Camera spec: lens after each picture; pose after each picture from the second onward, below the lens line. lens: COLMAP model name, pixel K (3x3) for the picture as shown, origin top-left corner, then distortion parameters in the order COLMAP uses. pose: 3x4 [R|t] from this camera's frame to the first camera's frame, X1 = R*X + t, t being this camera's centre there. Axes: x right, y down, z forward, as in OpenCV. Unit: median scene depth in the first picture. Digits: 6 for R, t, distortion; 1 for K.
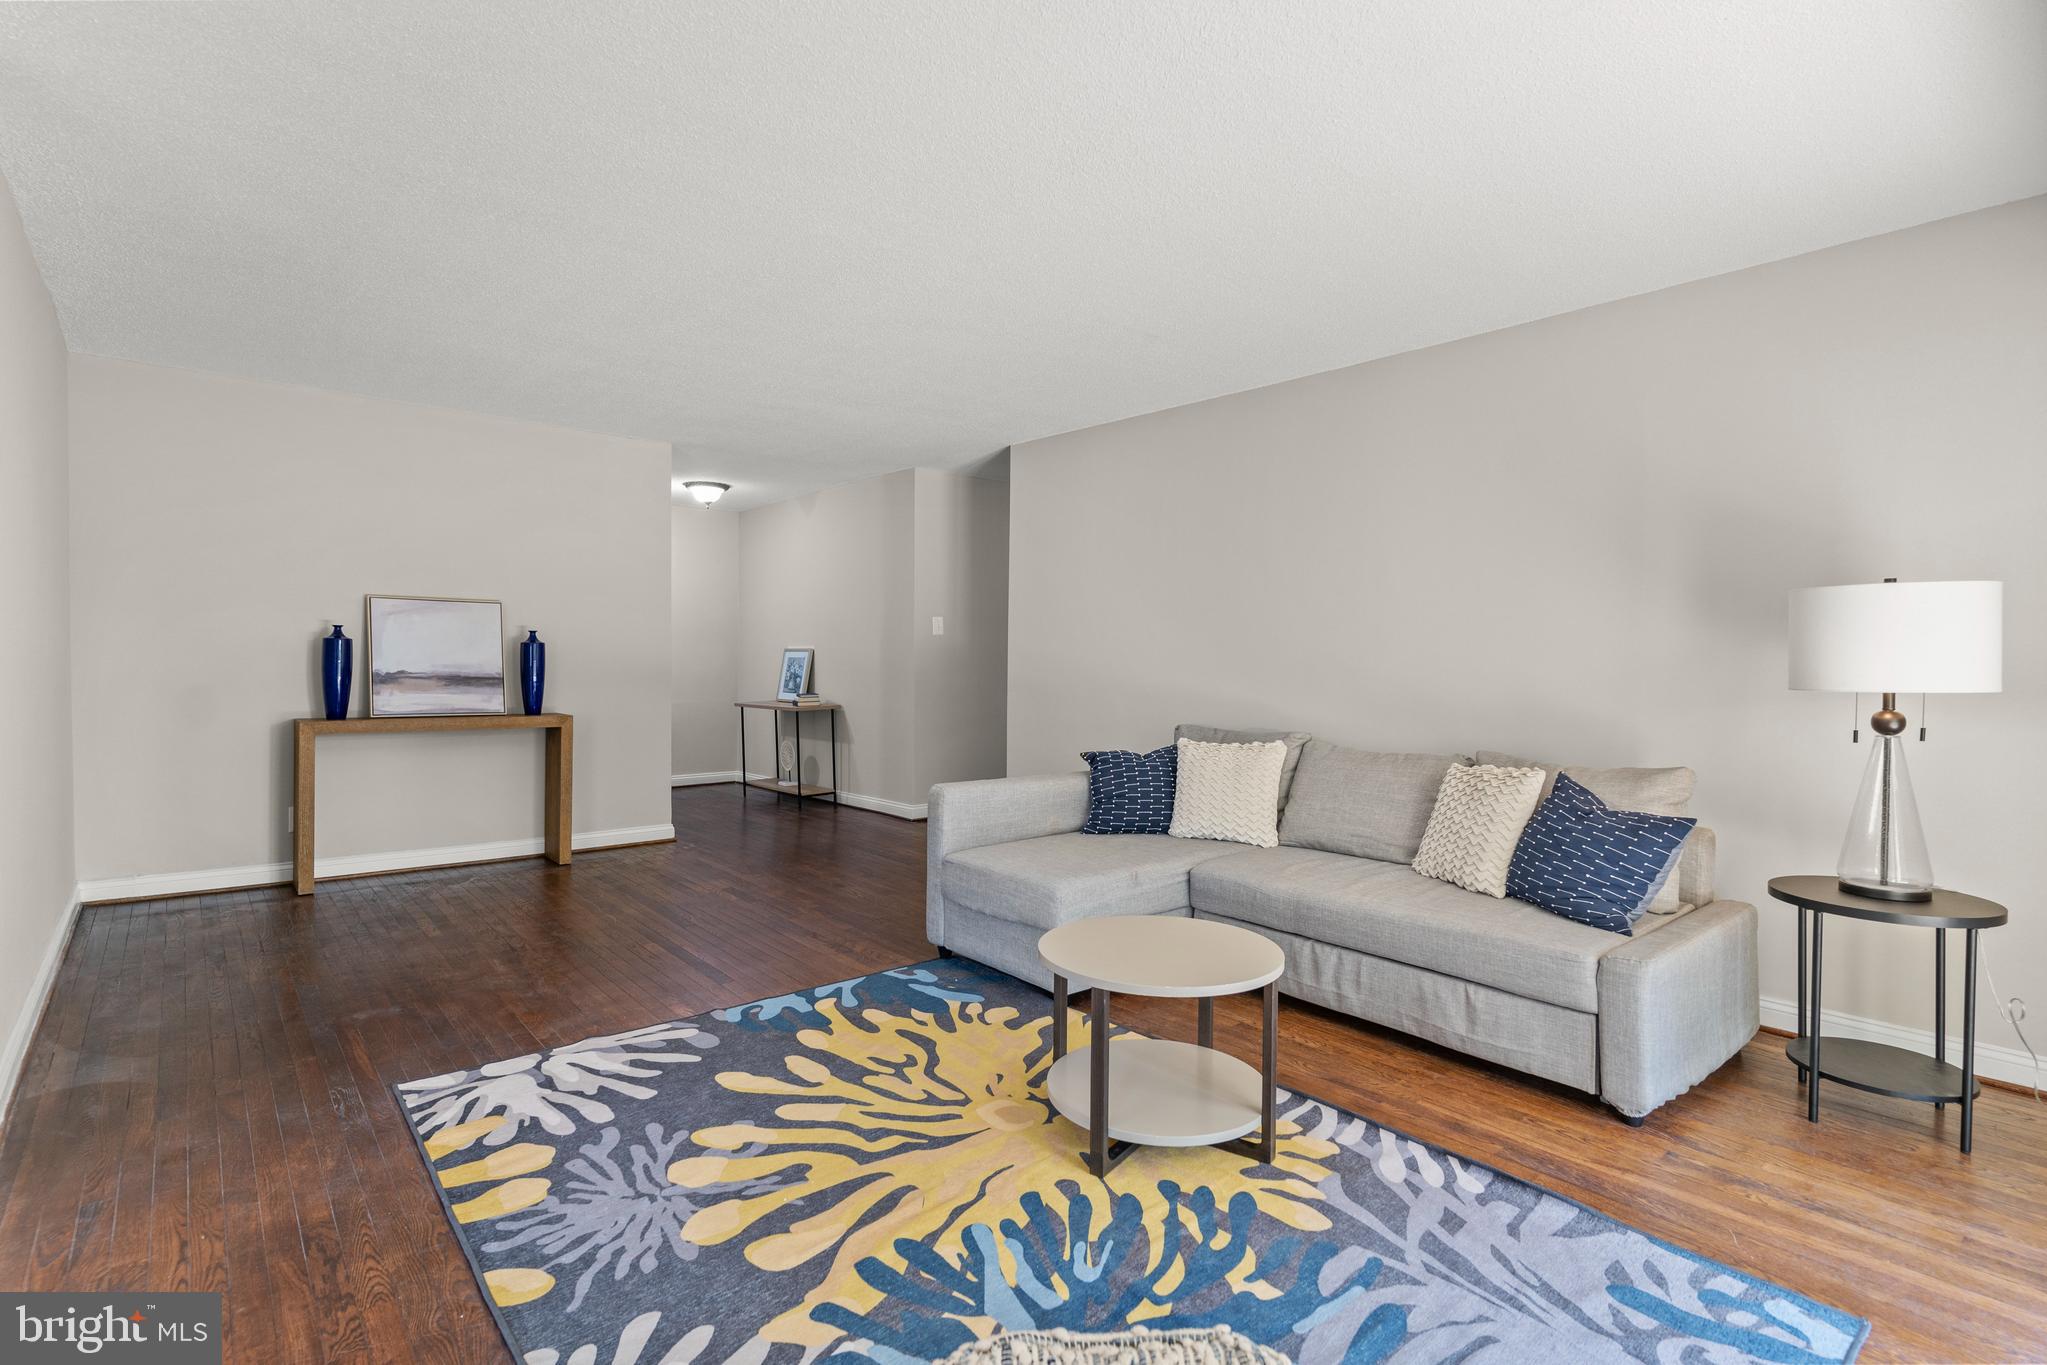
lens RADIAL K [[975.7, 0, 1017.3], [0, 975.7, 676.0], [0, 0, 1]] dist [0.000949, 0.001005]
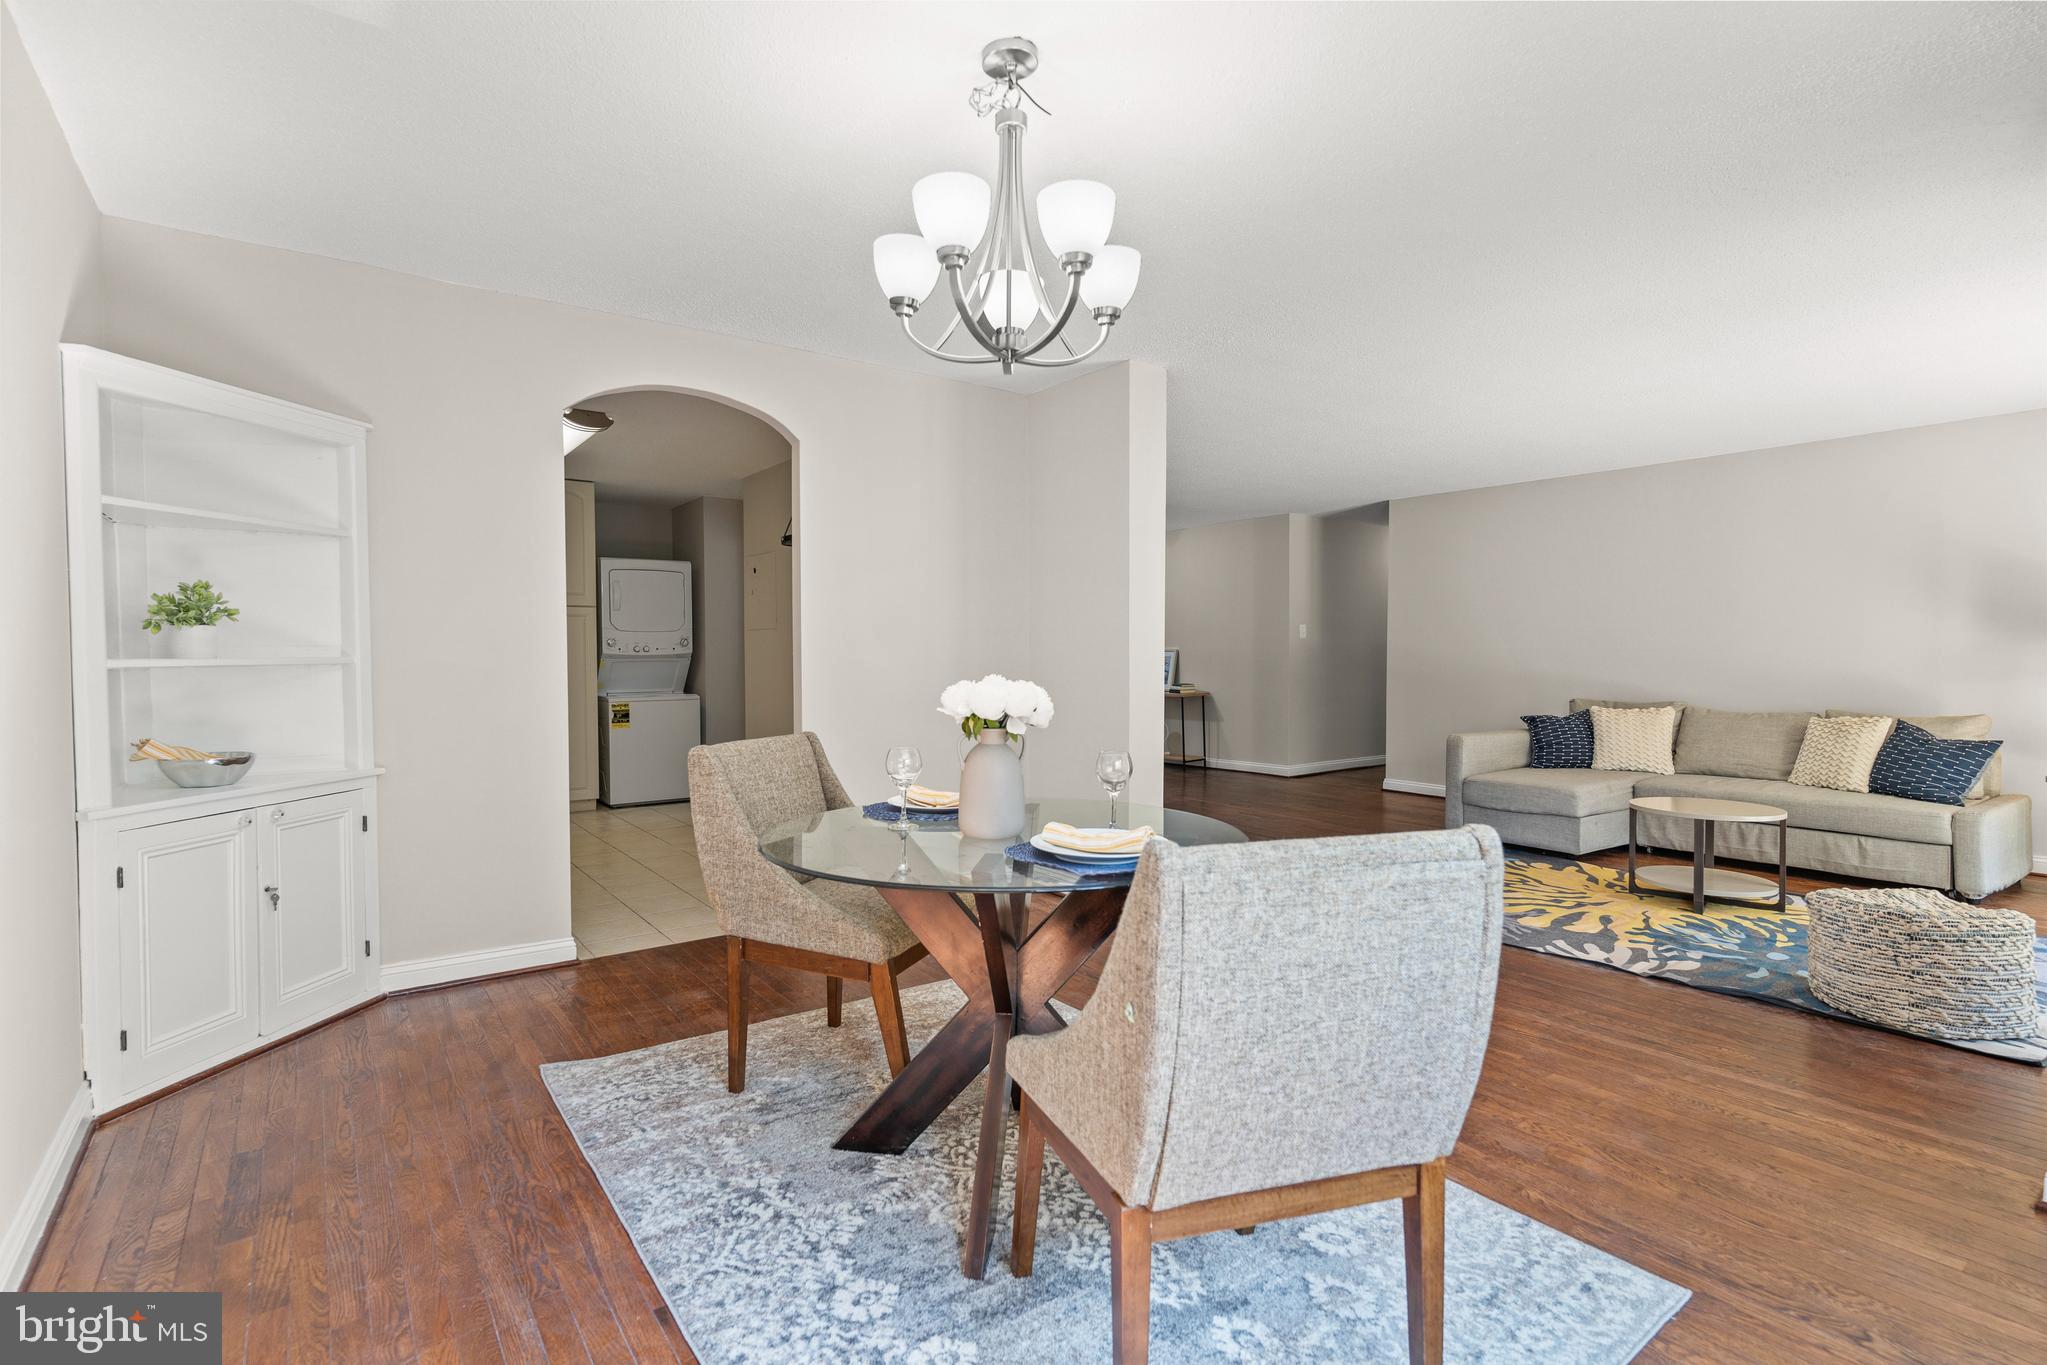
lens RADIAL K [[970.4, 0, 1015.2], [0, 970.4, 680.9], [0, 0, 1]] dist [0.003041, -0.000465]
pose [[0.997051, -0.009021, -0.076205, -0.873173], [0.009549, 0.999933, 0.006569, 0.008731], [0.076140, -0.007278, 0.997071, -0.816761]]
